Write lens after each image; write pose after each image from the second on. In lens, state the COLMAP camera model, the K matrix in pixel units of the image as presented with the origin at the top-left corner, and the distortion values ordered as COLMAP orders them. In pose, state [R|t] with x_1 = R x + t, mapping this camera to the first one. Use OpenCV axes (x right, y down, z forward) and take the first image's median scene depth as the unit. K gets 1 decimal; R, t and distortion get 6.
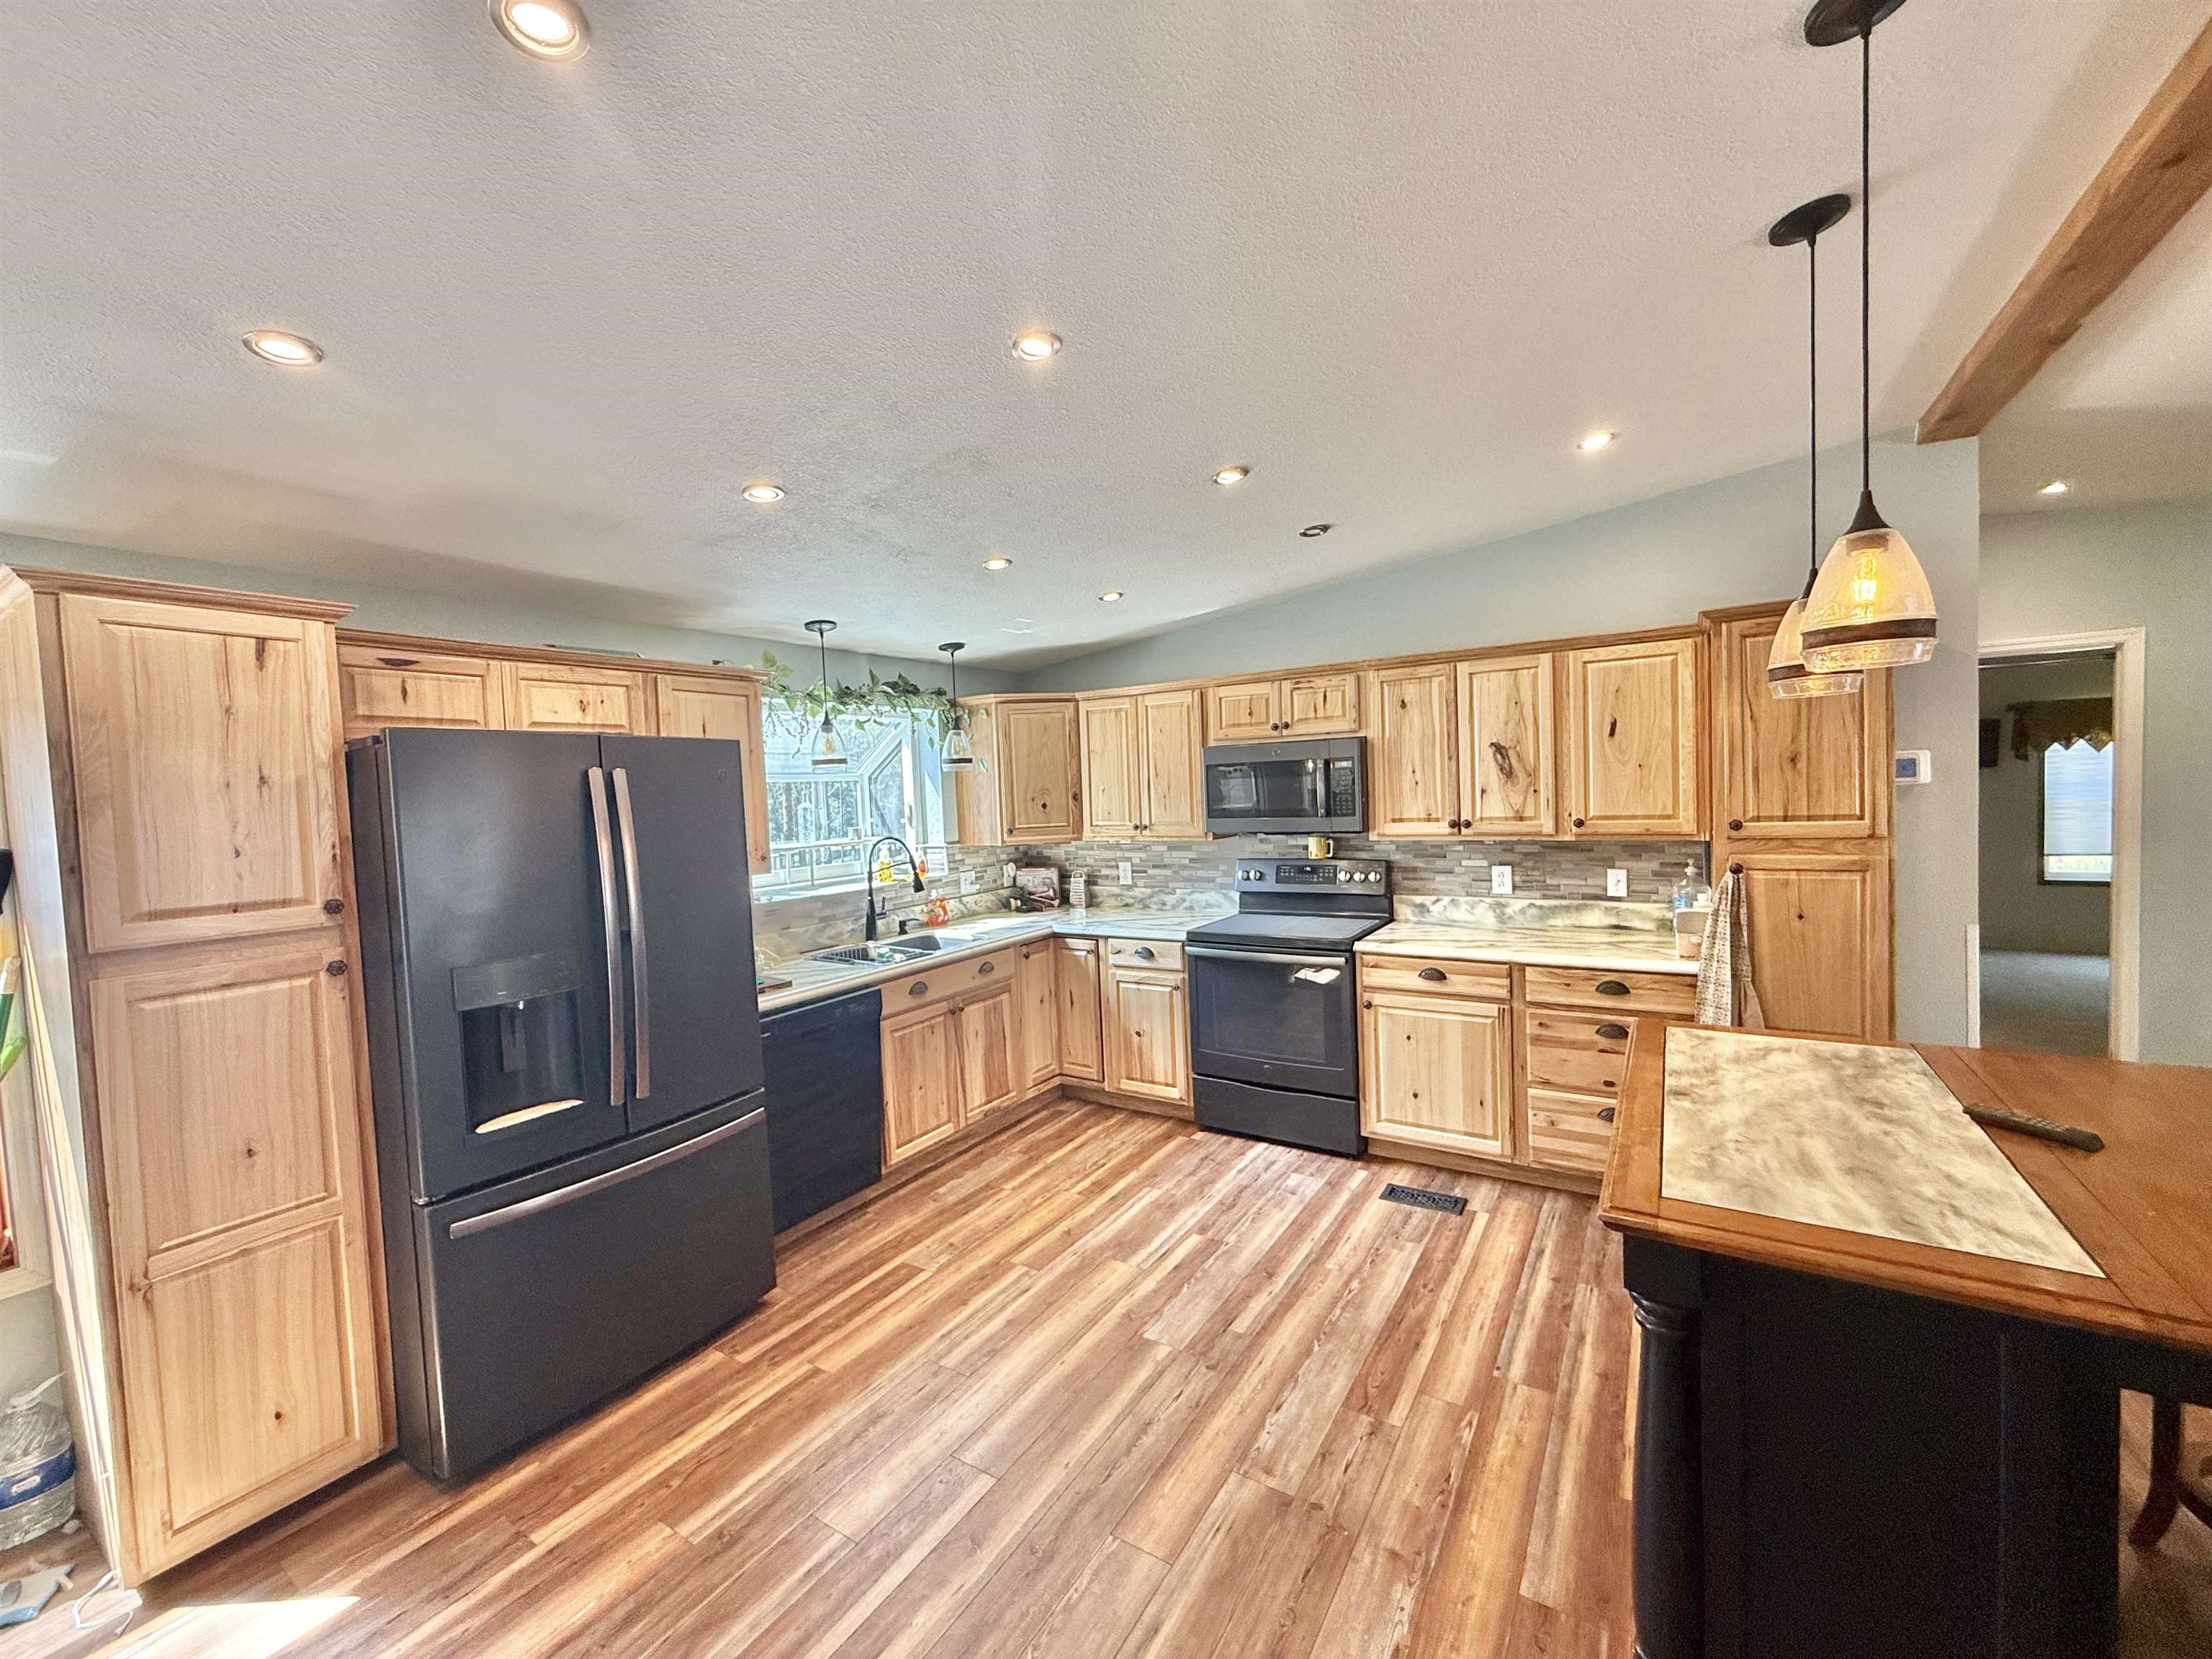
lens RADIAL K [[885.9, 0, 1102.4], [0, 885.9, 831.0], [0, 0, 1]] dist [0.000314, 0.000195]
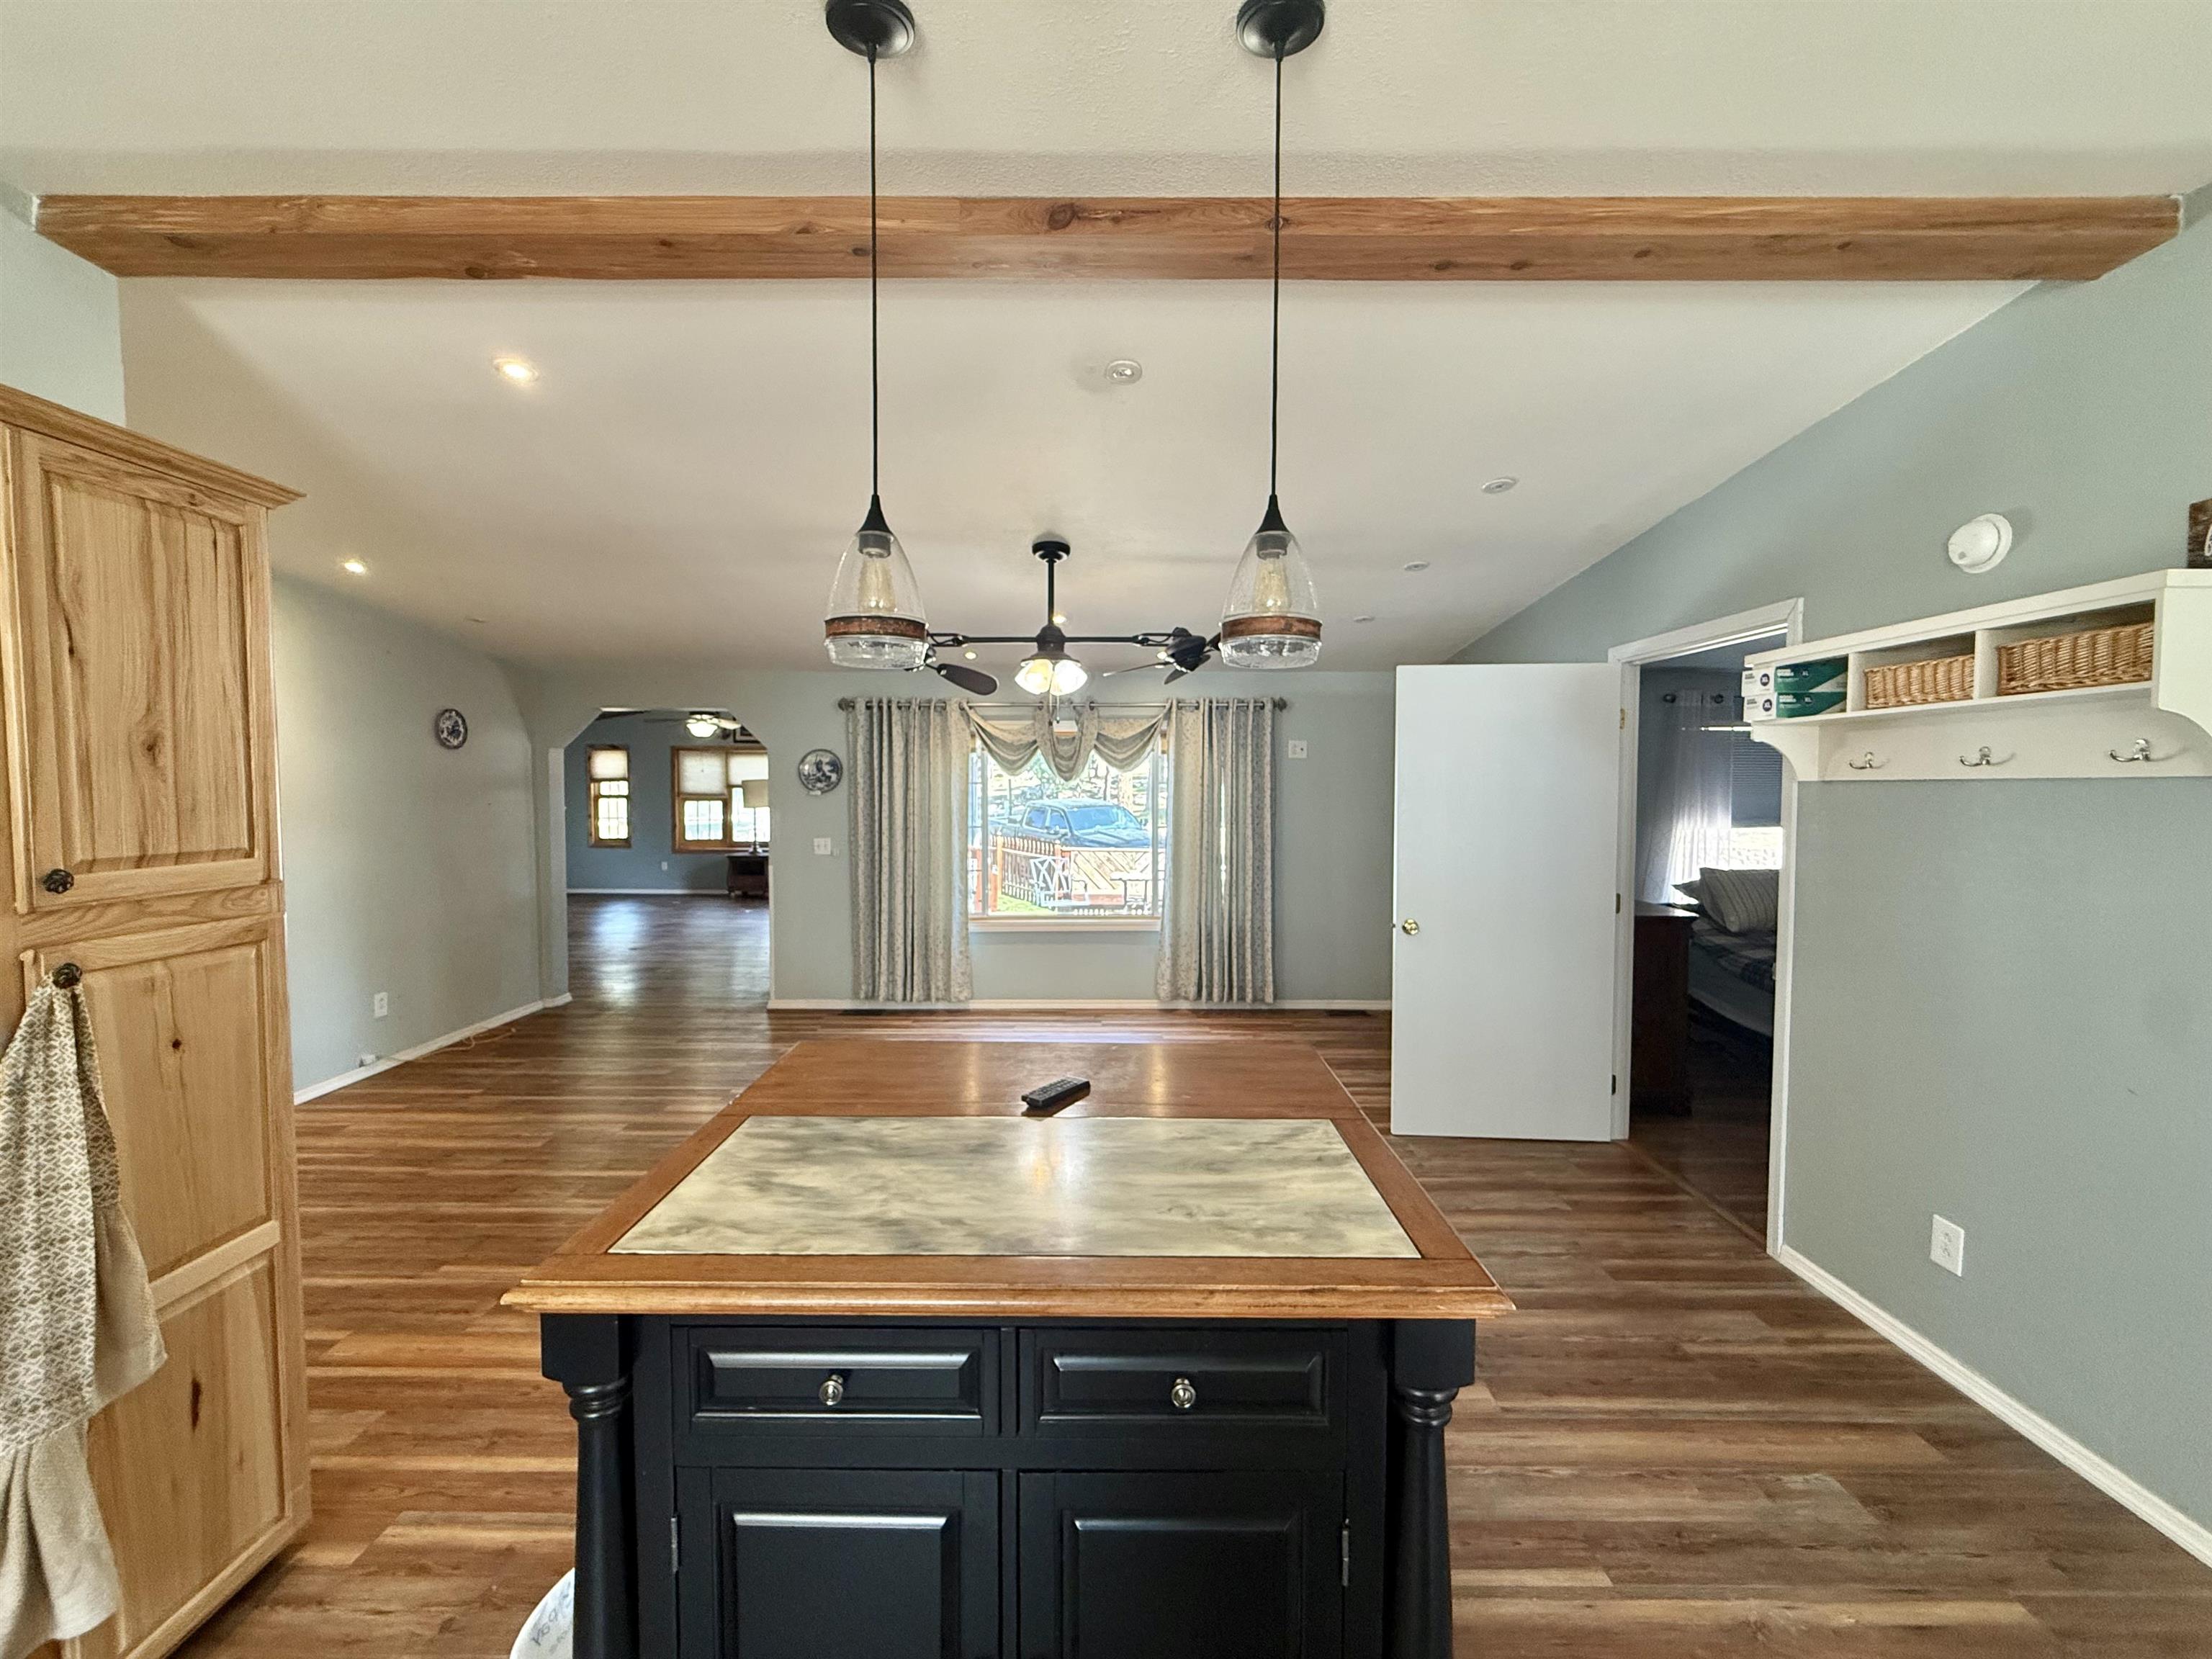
lens RADIAL K [[879.5, 0, 1104.9], [0, 879.5, 825.8], [0, 0, 1]] dist [-0.001211, -0.000019]
pose [[-0.534858, -0.002006, 0.844940, 0.052122], [0.057683, 0.997577, 0.038883, -0.027101], [-0.842971, 0.069536, -0.533446, 0.978062]]
